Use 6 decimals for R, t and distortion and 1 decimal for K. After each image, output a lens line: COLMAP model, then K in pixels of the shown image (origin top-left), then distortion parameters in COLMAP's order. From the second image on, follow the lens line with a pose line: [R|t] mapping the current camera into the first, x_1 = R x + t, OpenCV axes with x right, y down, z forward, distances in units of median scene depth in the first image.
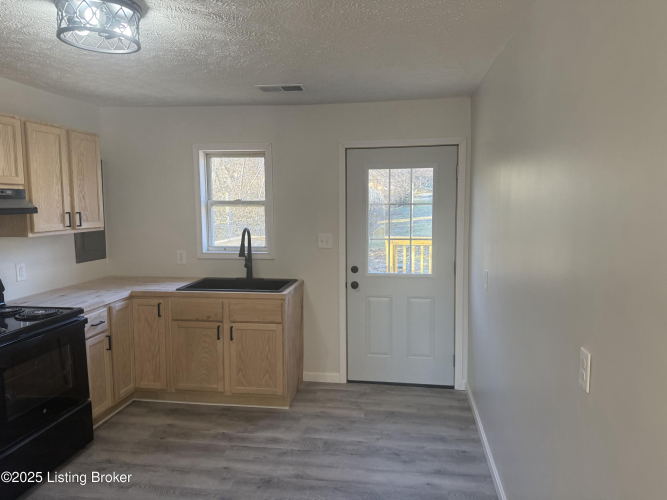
lens RADIAL K [[474.4, 0, 337.8], [0, 474.4, 248.6], [0, 0, 1]] dist [0.097227, -0.111416]
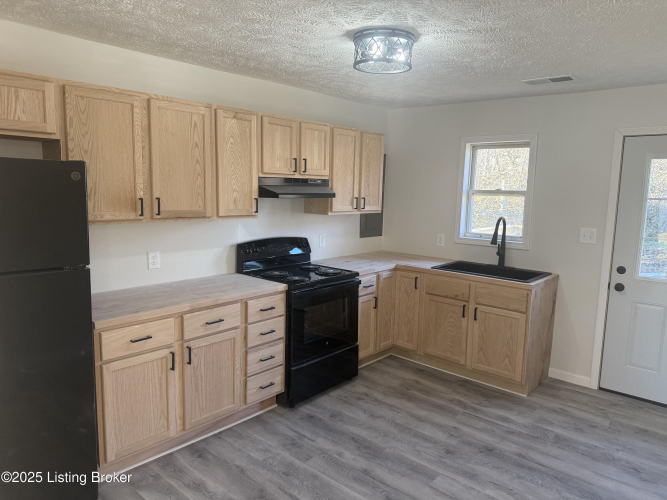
lens RADIAL K [[474.4, 0, 337.8], [0, 474.4, 248.6], [0, 0, 1]] dist [0.097227, -0.111416]
pose [[0.841094, 0.096534, -0.532205, 0.080706], [-0.081281, 0.995330, 0.052082, -0.001018], [0.534747, -0.000547, 0.845012, -0.086552]]
